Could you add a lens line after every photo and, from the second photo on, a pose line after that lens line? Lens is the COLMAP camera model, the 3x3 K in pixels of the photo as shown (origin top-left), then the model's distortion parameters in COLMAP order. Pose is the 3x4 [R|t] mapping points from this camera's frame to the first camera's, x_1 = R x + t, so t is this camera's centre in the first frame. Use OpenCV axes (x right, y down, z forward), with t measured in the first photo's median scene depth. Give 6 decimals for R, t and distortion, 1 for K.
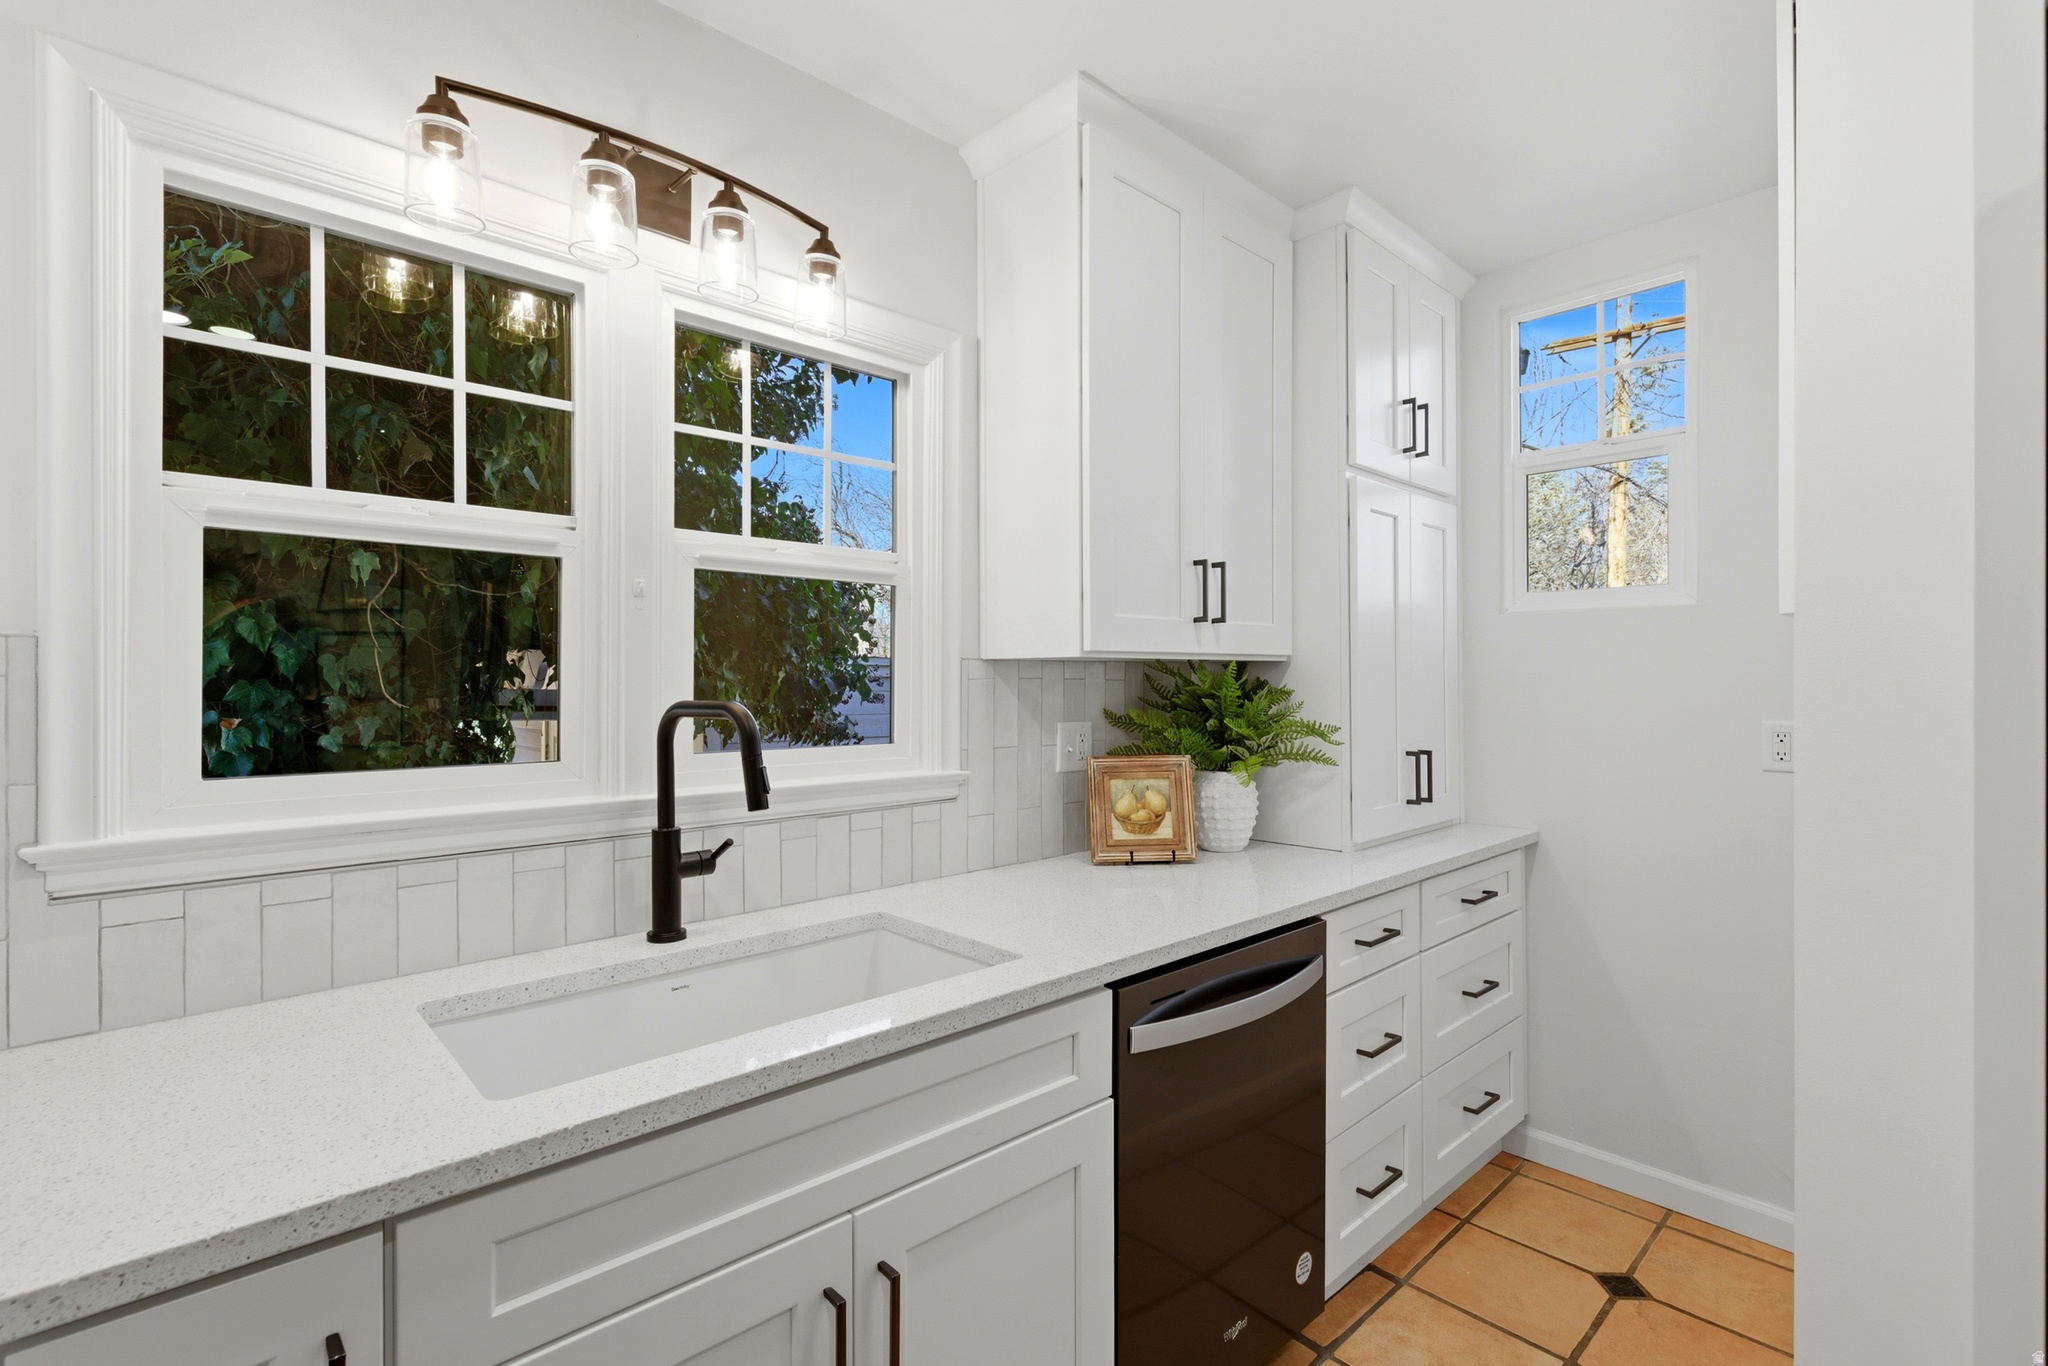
lens RADIAL K [[936.7, 0, 1022.6], [0, 936.7, 683.3], [0, 0, 1]] dist [-0.002560, -0.000414]
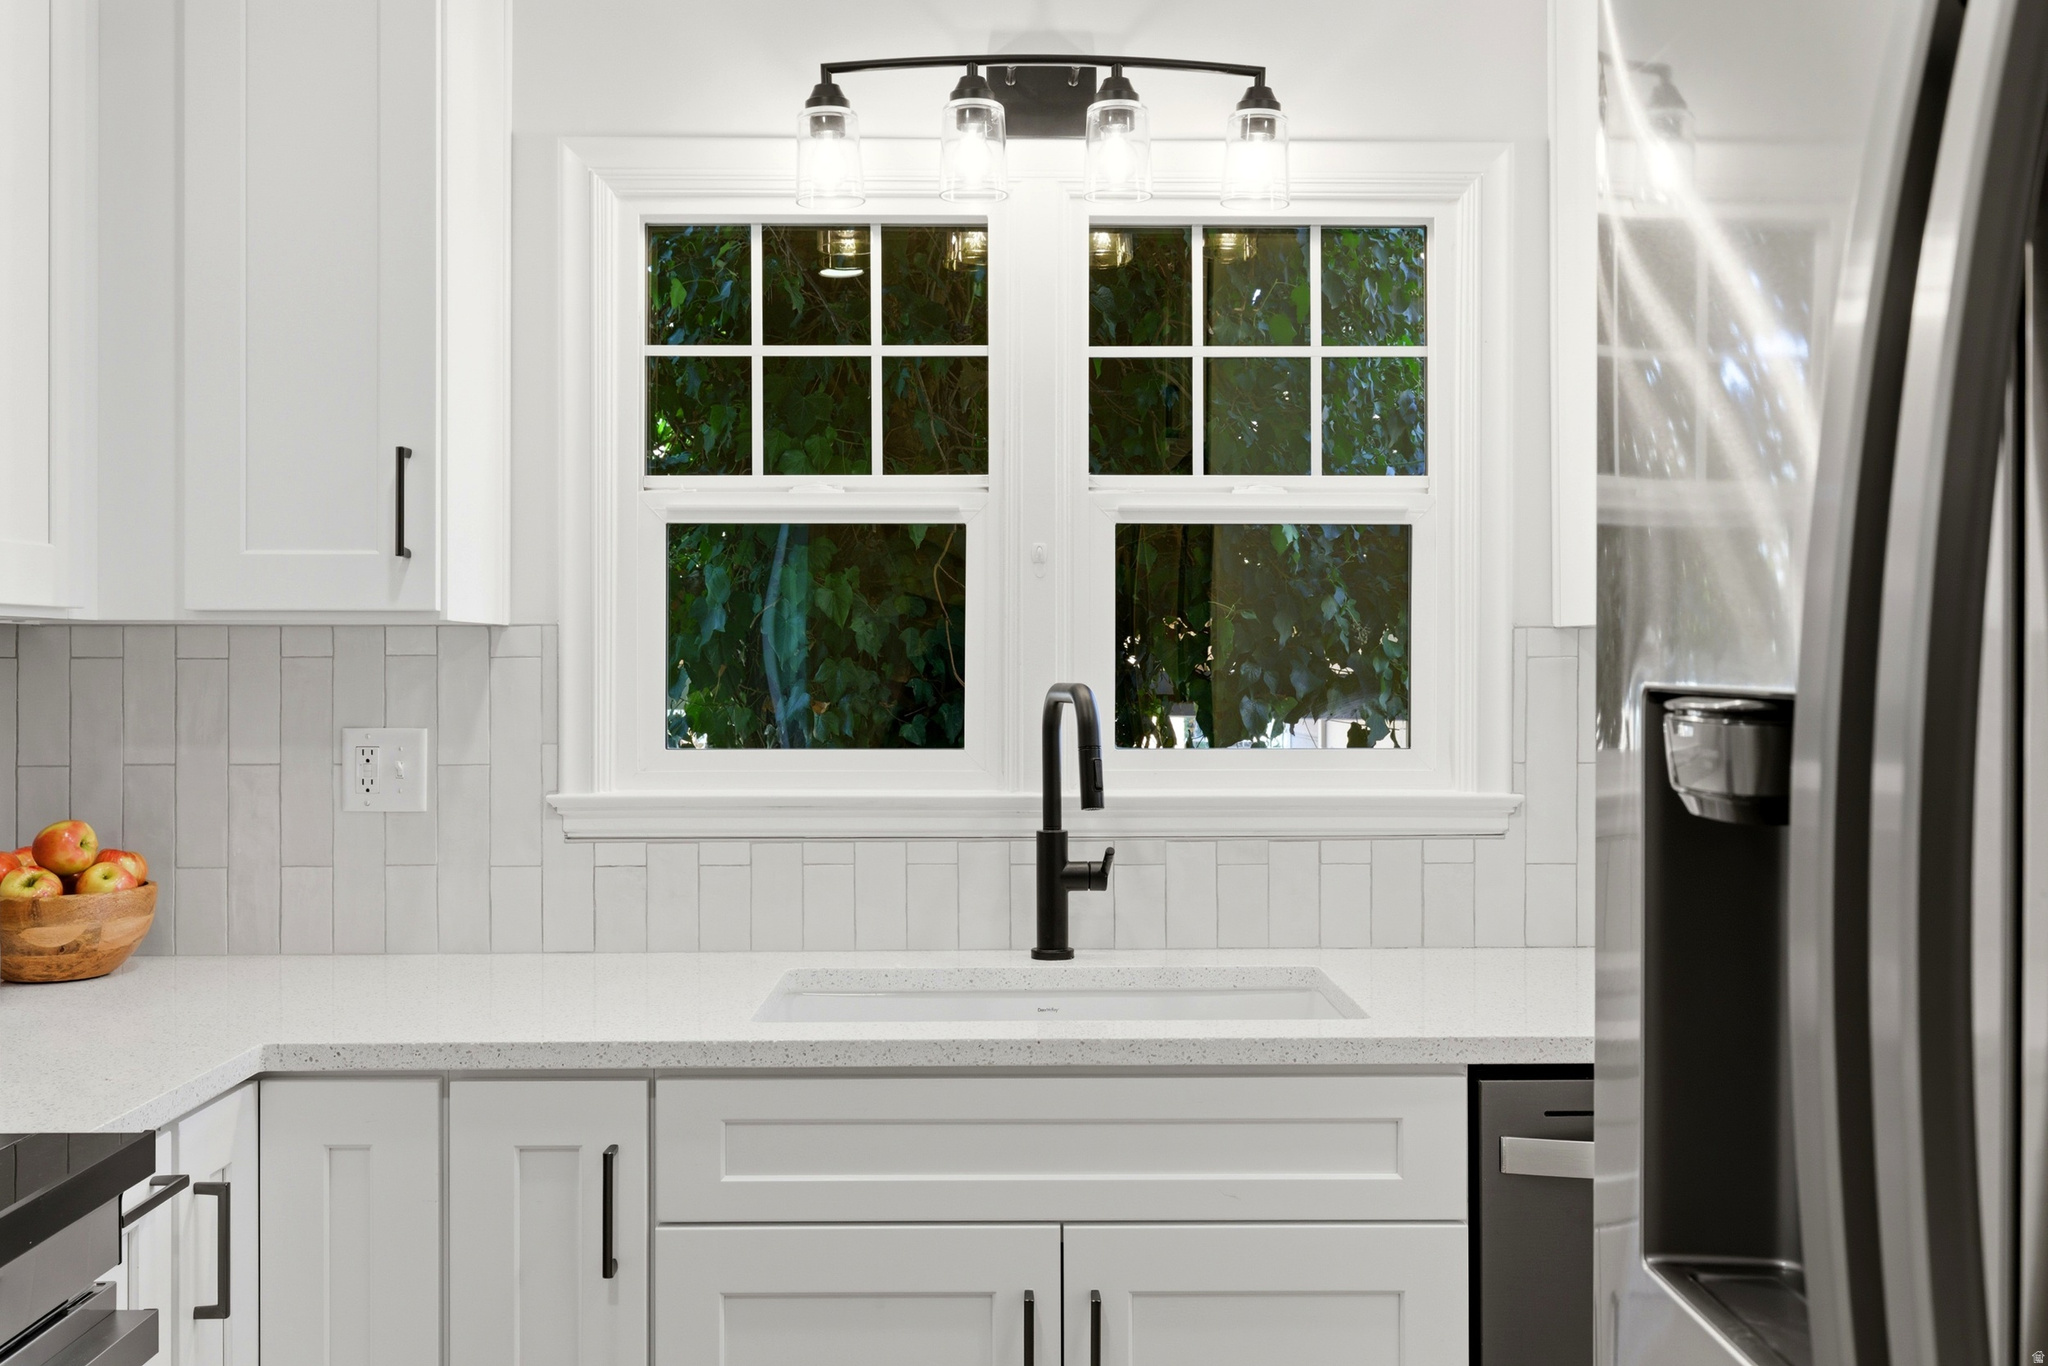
lens RADIAL K [[1893.0, 0, 1022.8], [0, 1893.0, 673.1], [0, 0, 1]] dist [-0.043033, 0.000000]
pose [[0.741378, 0.005180, -0.671067, 0.784602], [-0.001626, 0.999981, 0.005921, -0.001548], [0.671085, -0.003299, 0.741373, -0.321057]]
